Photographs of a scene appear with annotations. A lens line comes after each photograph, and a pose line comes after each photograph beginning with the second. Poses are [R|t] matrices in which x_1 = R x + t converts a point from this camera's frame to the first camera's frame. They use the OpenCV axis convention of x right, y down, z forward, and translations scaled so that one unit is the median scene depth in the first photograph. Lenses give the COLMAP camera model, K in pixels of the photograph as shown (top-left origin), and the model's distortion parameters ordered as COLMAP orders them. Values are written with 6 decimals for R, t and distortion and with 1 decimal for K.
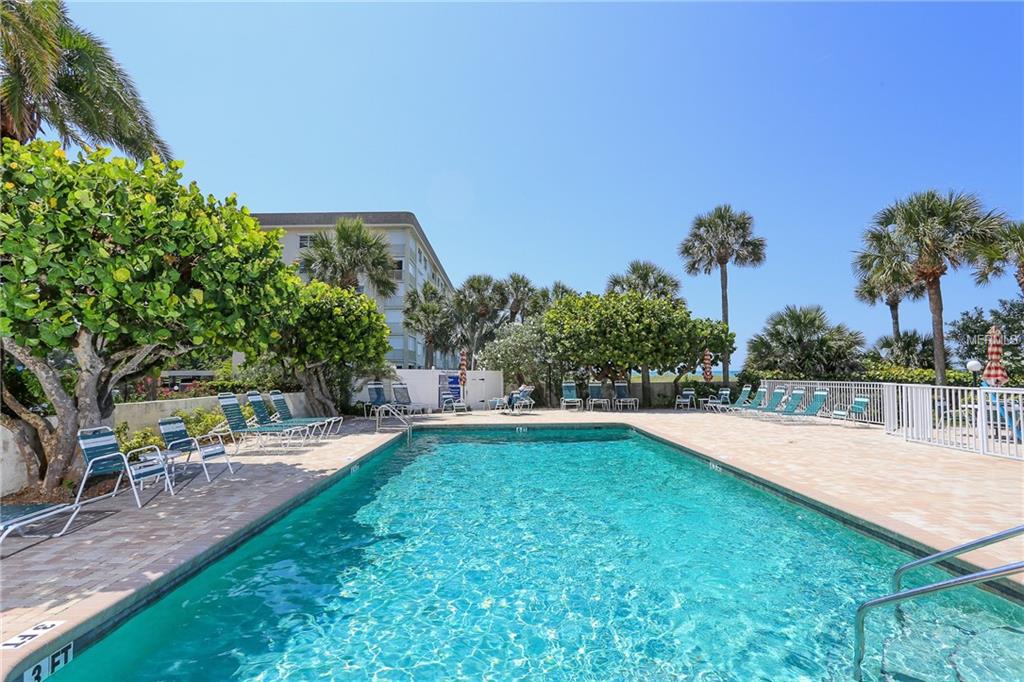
lens RADIAL K [[493.7, 0, 505.5], [0, 493.7, 341.6], [0, 0, 1]] dist [-0.069260, 0.025737]
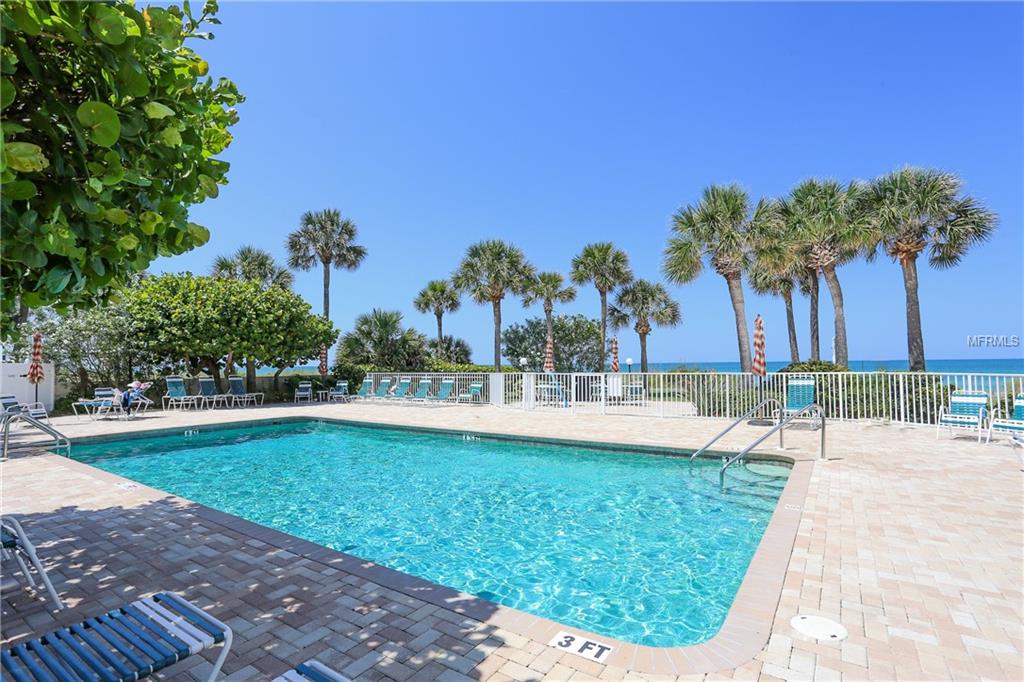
lens RADIAL K [[493.7, 0, 505.5], [0, 493.7, 341.6], [0, 0, 1]] dist [-0.069260, 0.025737]
pose [[0.584703, 0.038369, 0.810339, -0.218203], [-0.045188, 0.998870, -0.014691, 0.008991], [-0.809988, -0.028027, 0.585776, 0.071668]]
